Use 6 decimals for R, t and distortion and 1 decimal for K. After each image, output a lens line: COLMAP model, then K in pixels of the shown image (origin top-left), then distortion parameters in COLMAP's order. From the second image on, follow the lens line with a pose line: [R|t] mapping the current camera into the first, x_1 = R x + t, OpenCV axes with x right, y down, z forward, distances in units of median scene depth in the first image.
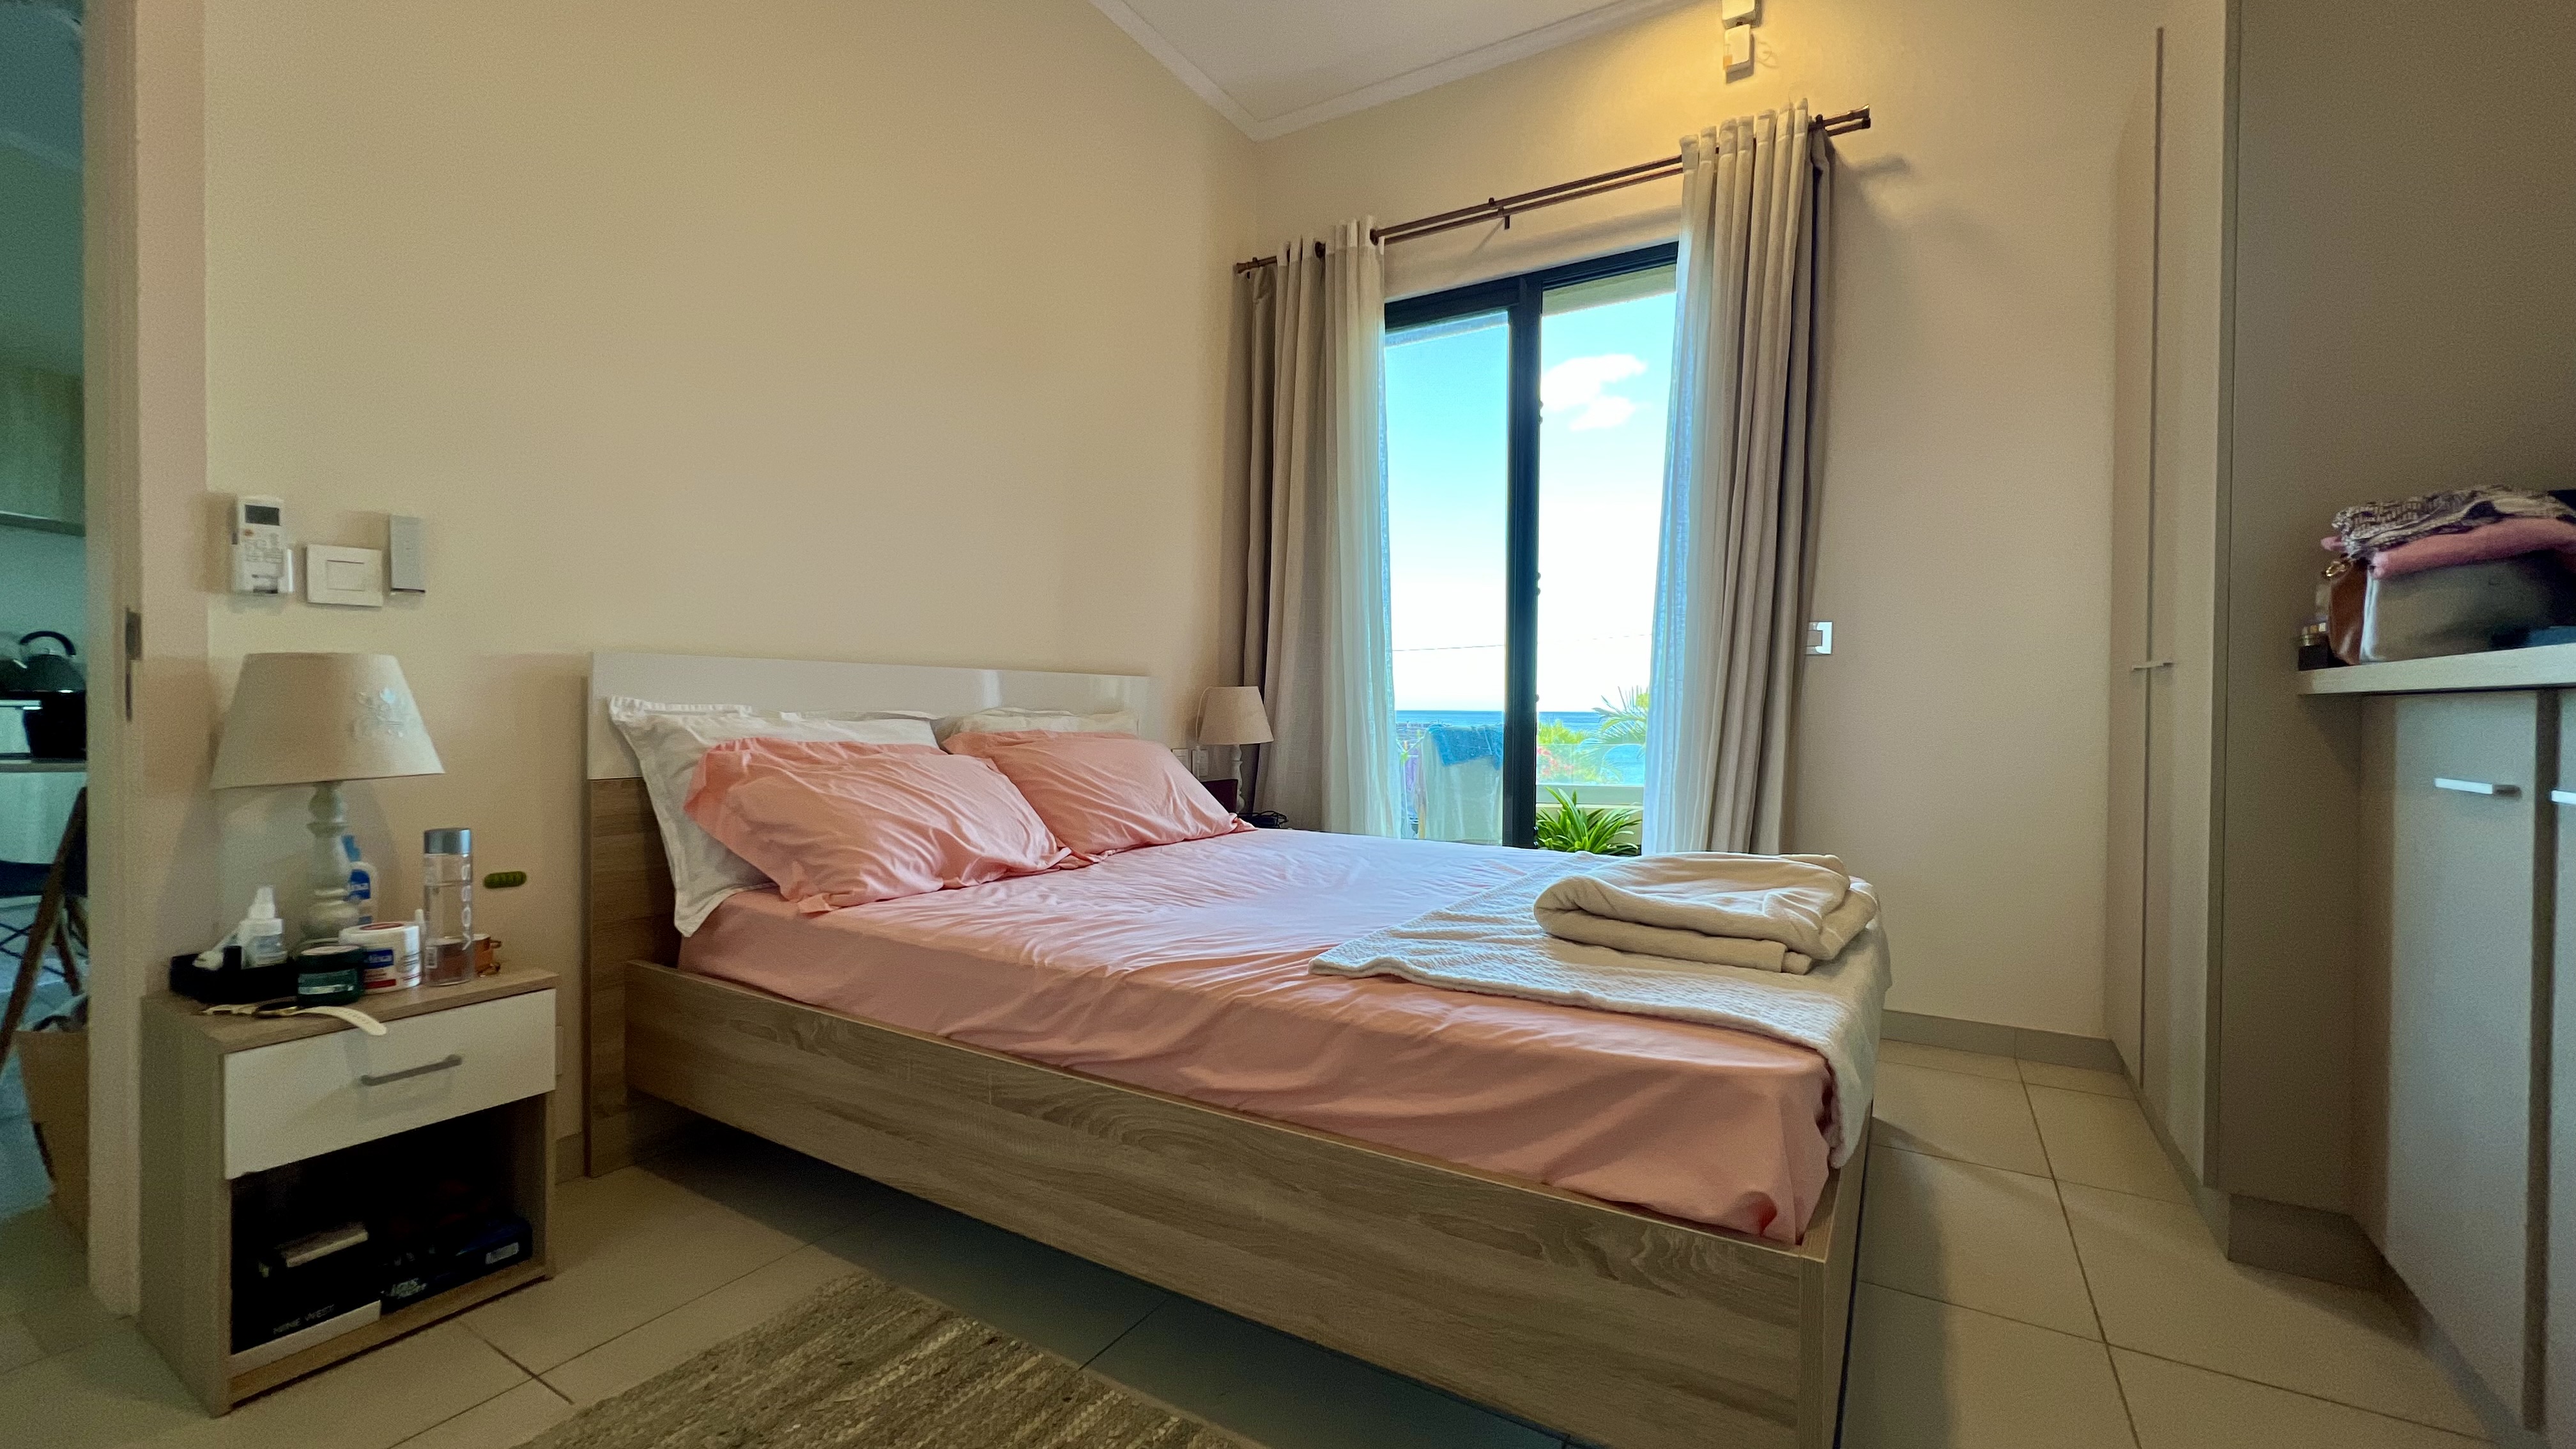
lens RADIAL K [[1037.4, 0, 1288.0], [0, 1037.4, 724.5], [0, 0, 1]] dist [-0.001393, -0.000236]
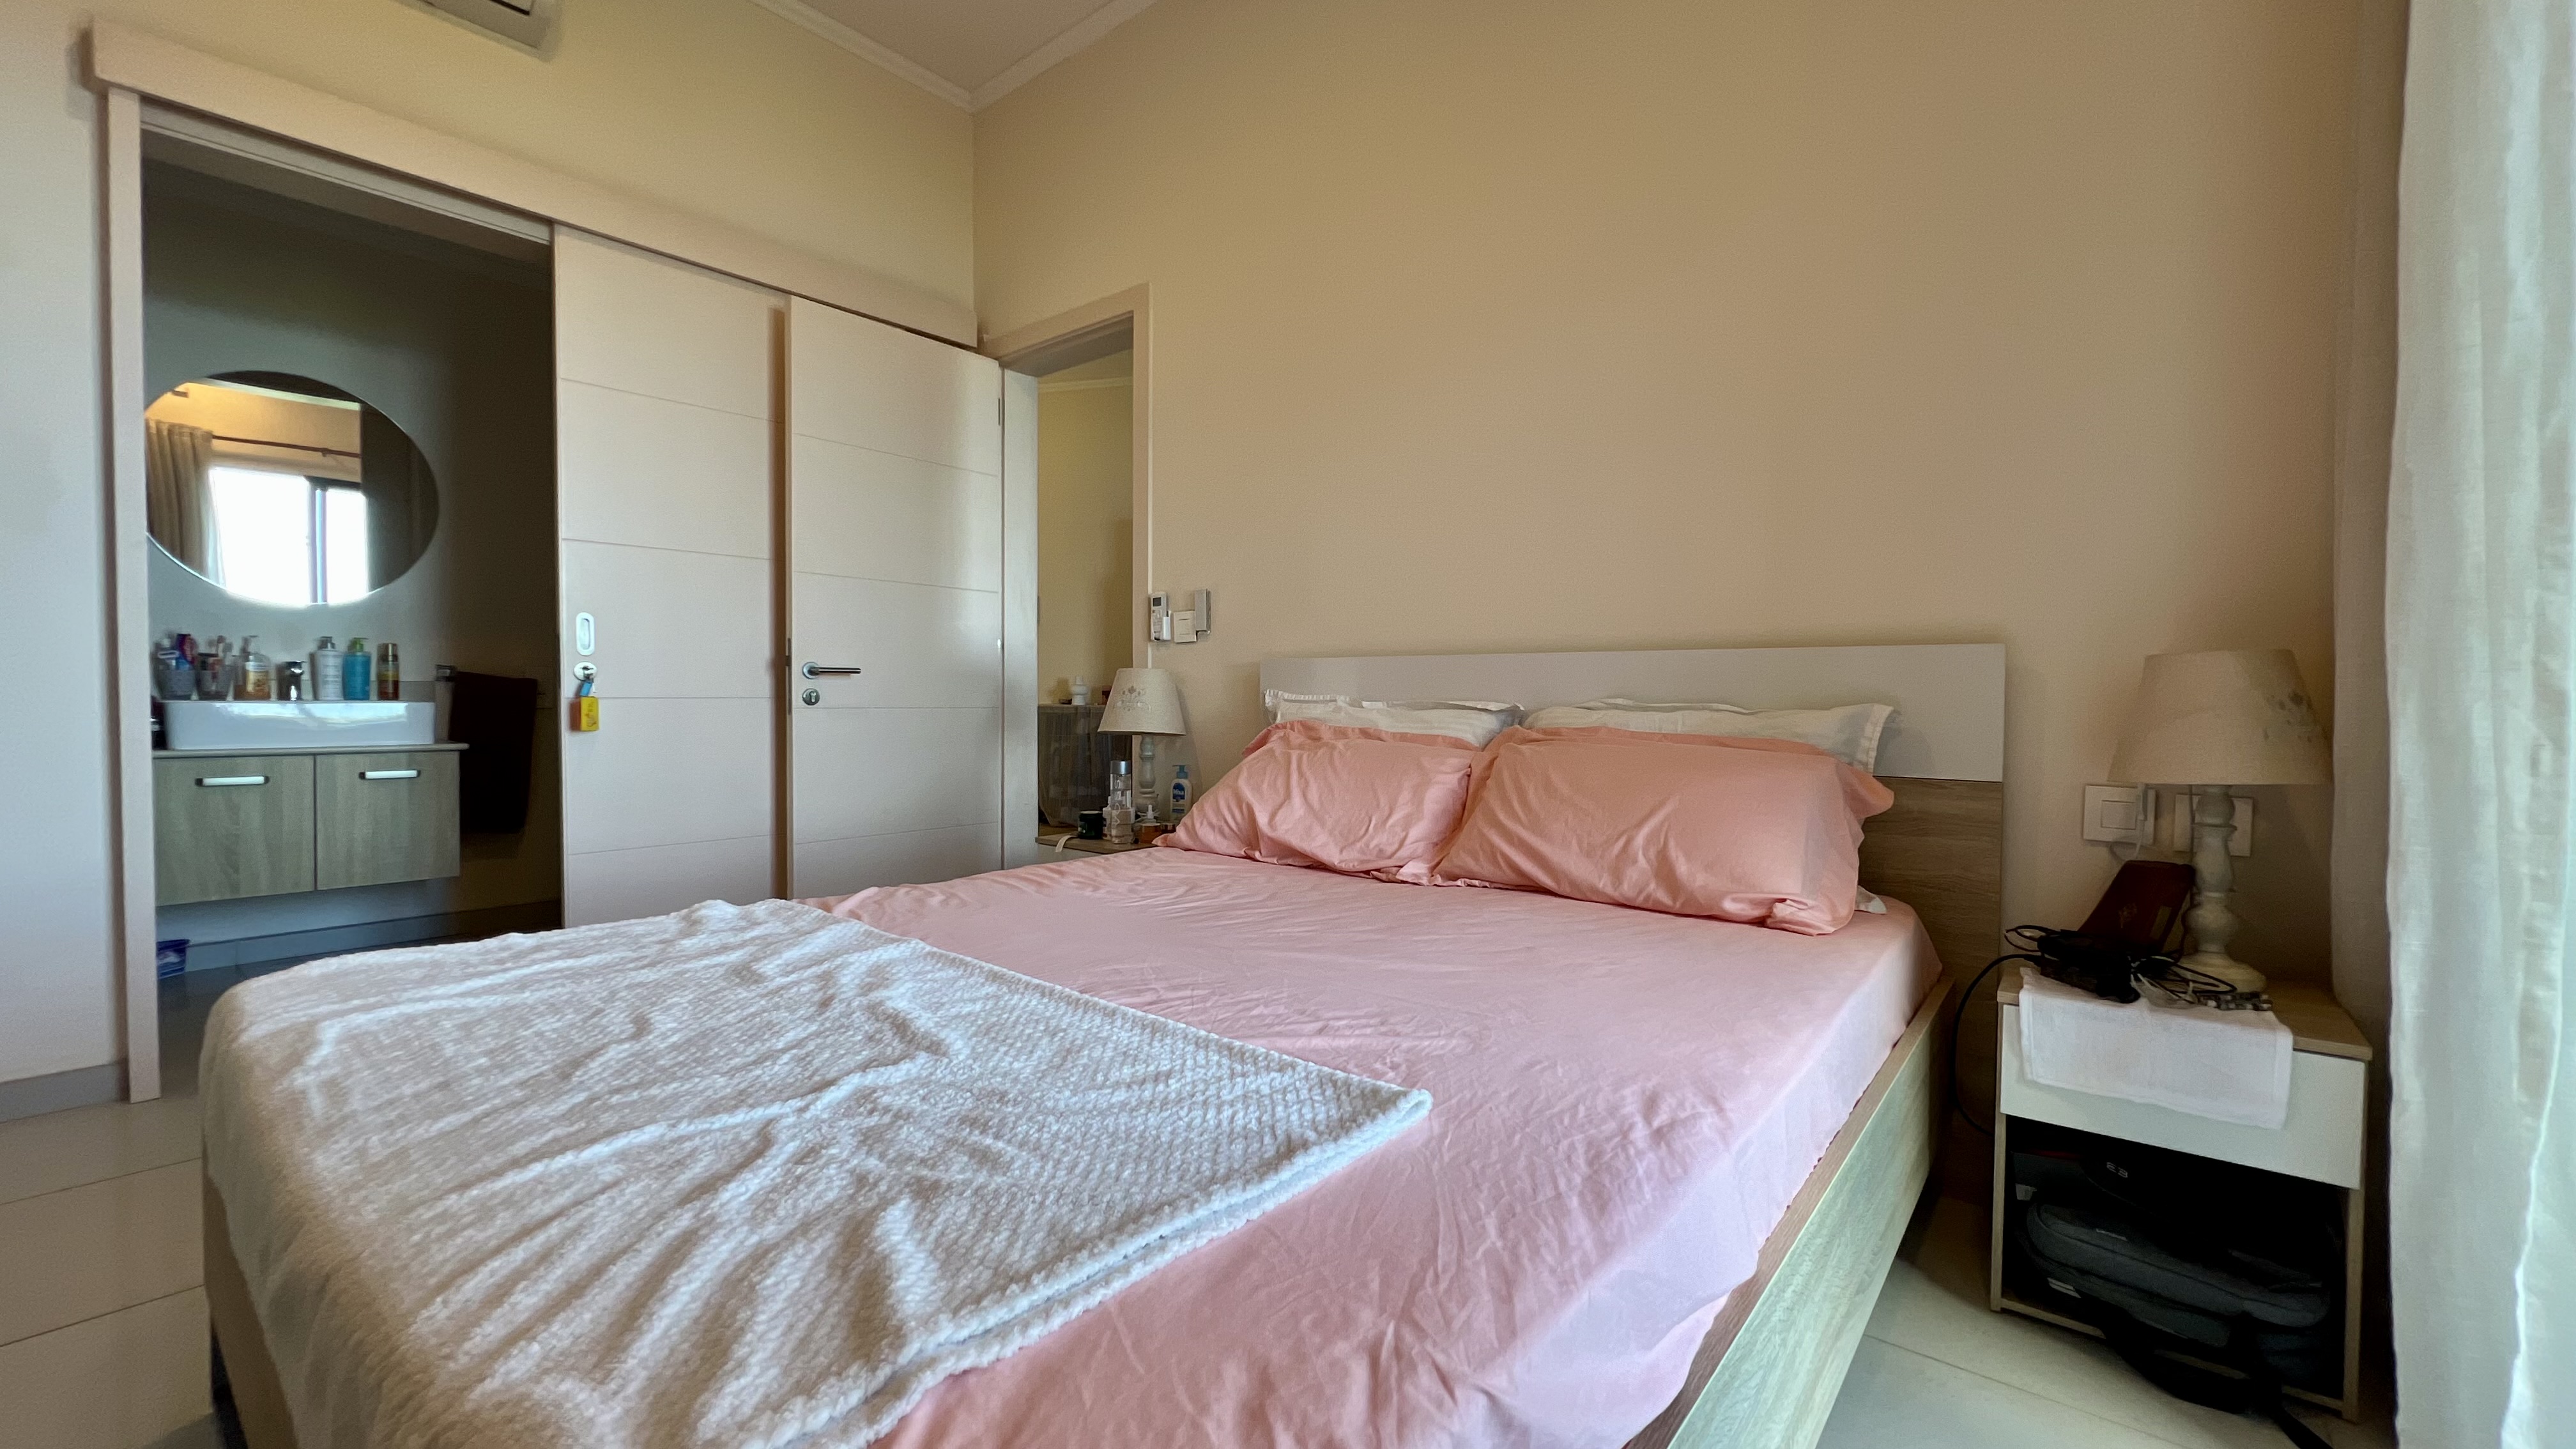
lens RADIAL K [[1037.4, 0, 1288.0], [0, 1037.4, 724.5], [0, 0, 1]] dist [-0.001393, -0.000236]
pose [[-0.147114, 0.016215, -0.988987, 0.685358], [-0.026063, 0.999455, 0.020263, -0.006922], [0.988776, 0.028757, -0.146612, 1.085442]]
